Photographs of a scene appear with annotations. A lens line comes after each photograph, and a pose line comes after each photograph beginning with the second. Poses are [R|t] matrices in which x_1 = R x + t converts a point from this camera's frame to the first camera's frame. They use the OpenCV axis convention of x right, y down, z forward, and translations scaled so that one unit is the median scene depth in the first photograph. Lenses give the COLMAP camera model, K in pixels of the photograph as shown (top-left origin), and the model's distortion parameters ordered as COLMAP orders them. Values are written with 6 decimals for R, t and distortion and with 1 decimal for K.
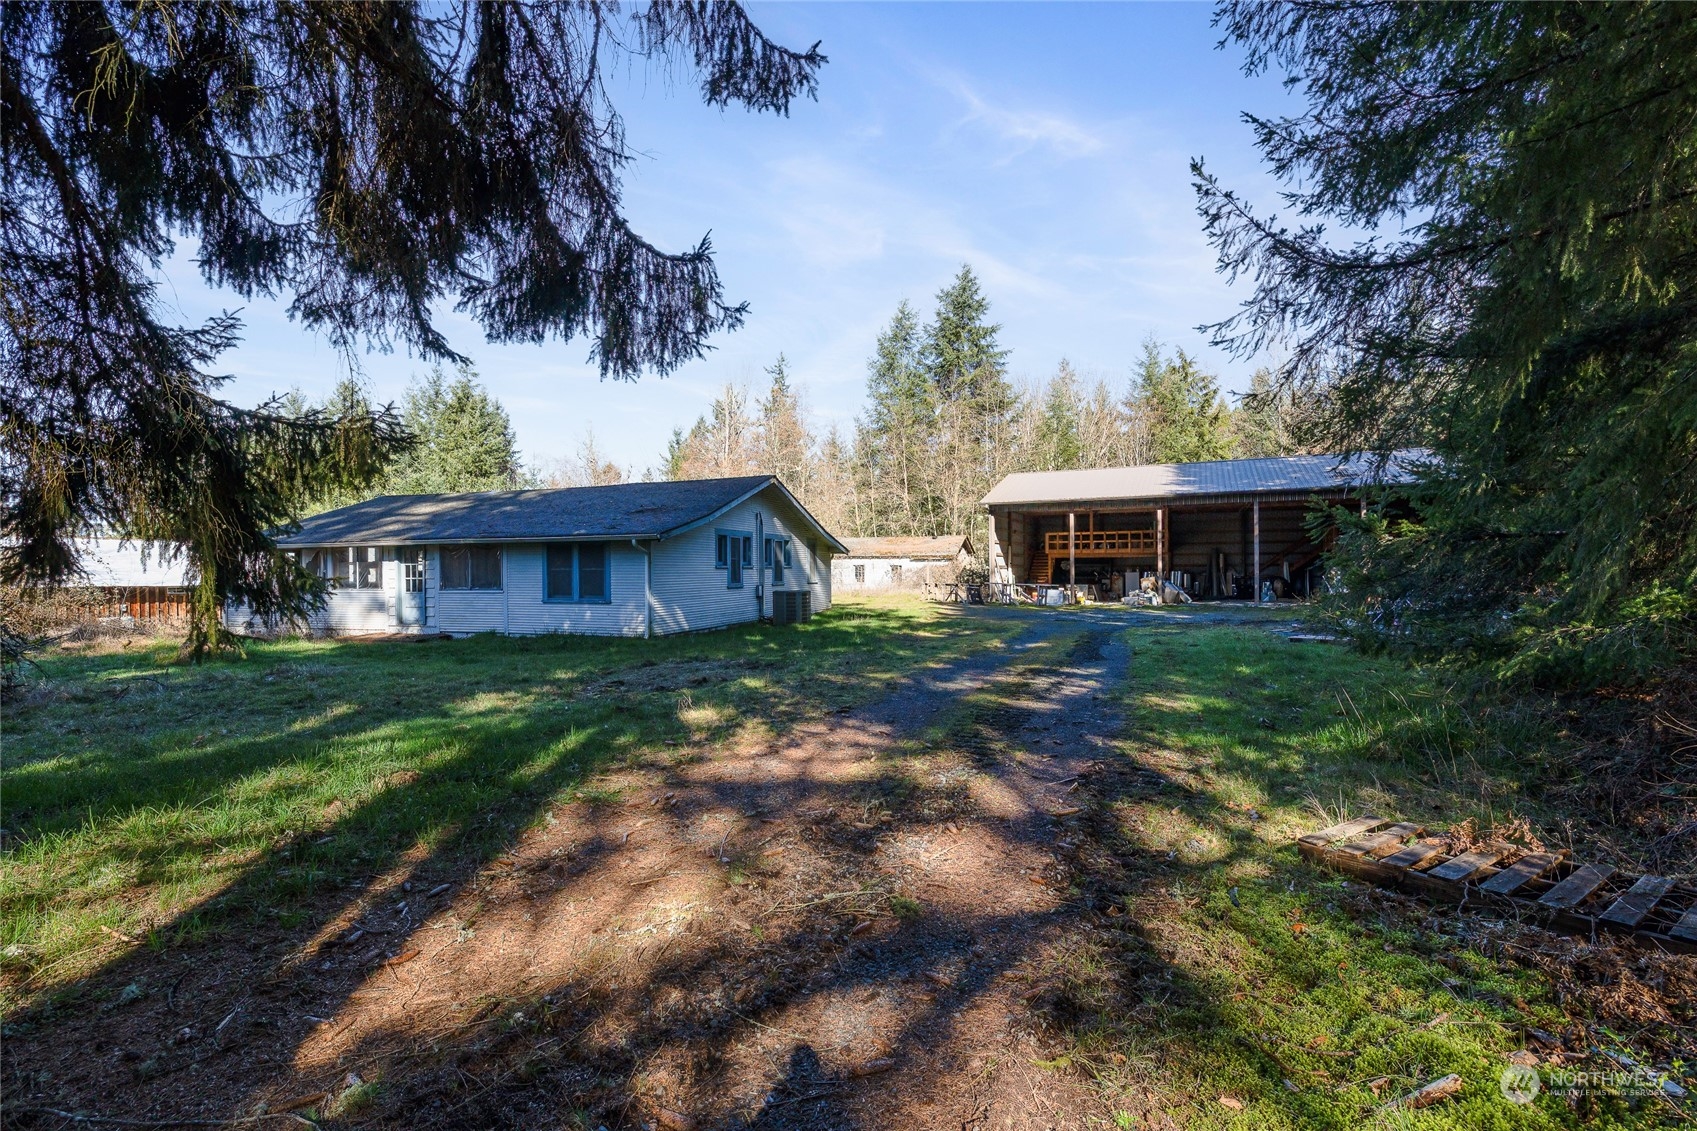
lens RADIAL K [[730.9, 0, 850.5], [0, 730.9, 560.7], [0, 0, 1]] dist [0.002178, -0.000111]
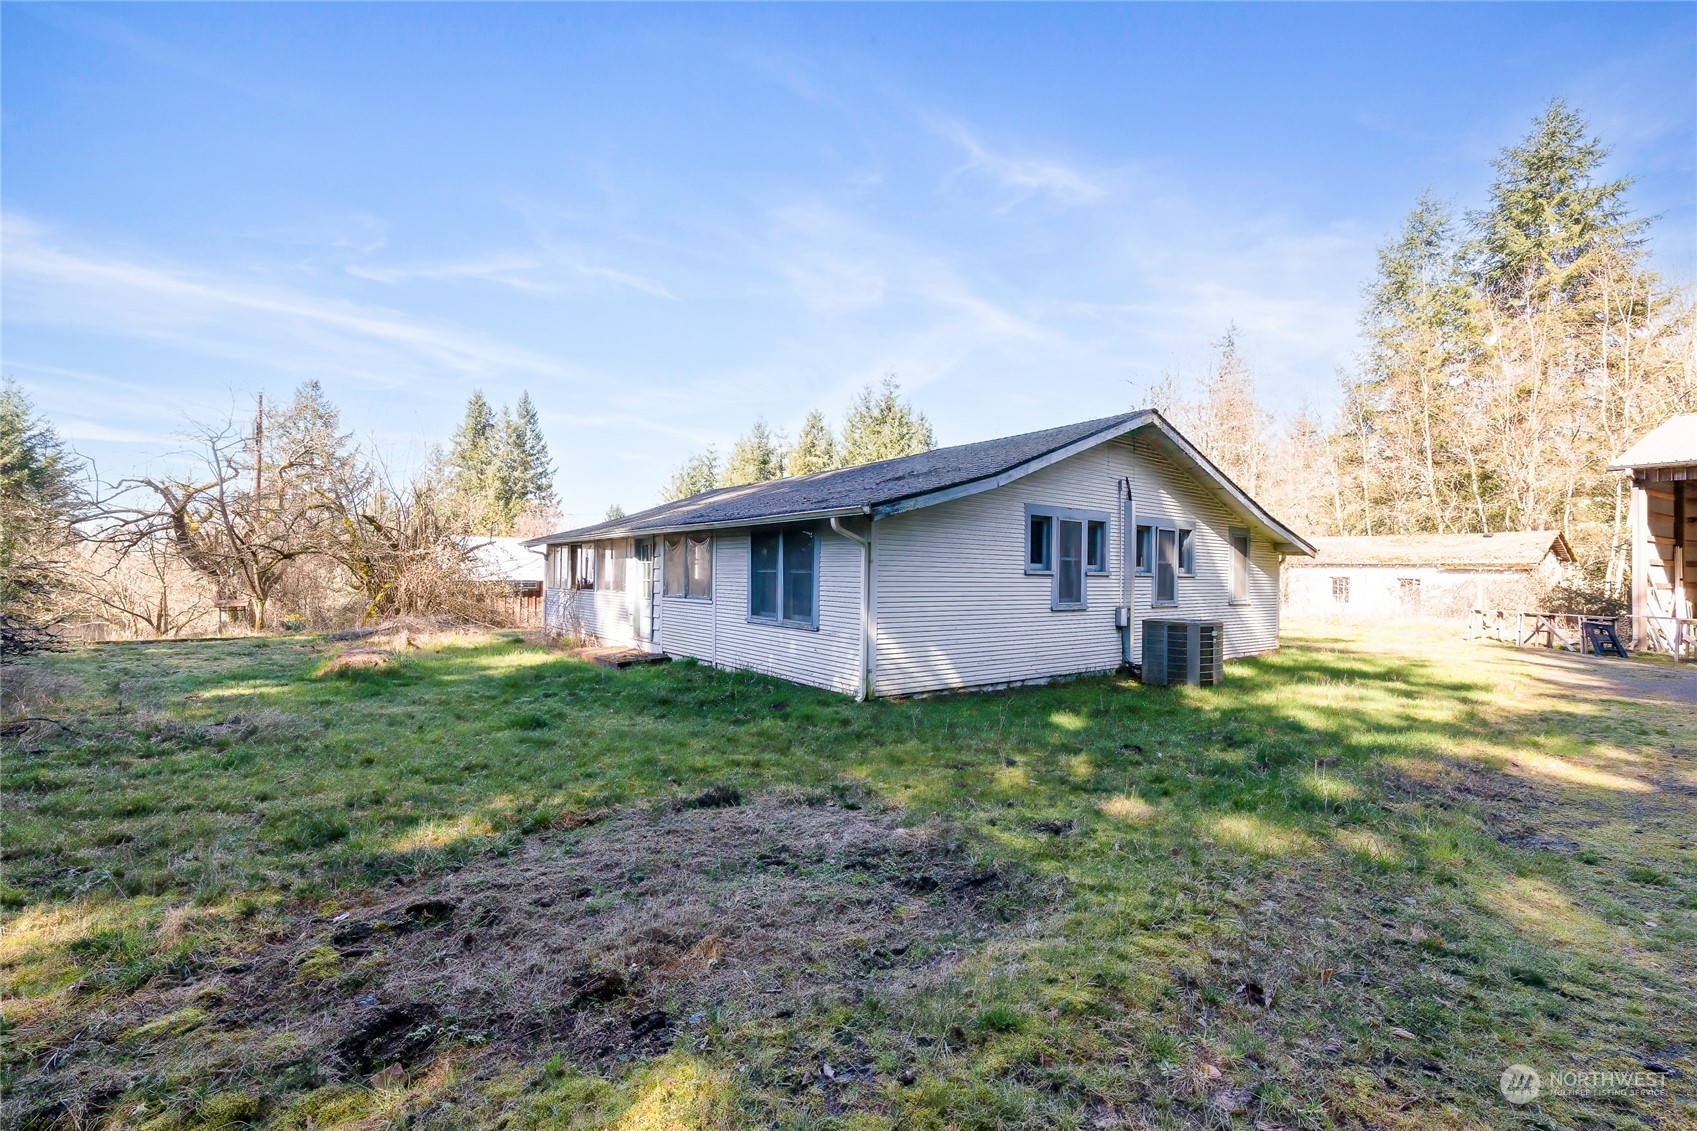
lens RADIAL K [[720.3, 0, 848.5], [0, 720.3, 565.5], [0, 0, 1]] dist [-0.000375, -0.000416]
pose [[0.831409, 0.012731, -0.555514, 0.004250], [-0.015173, 0.999885, 0.000206, 0.002421], [0.555453, 0.008258, 0.831507, 0.229819]]
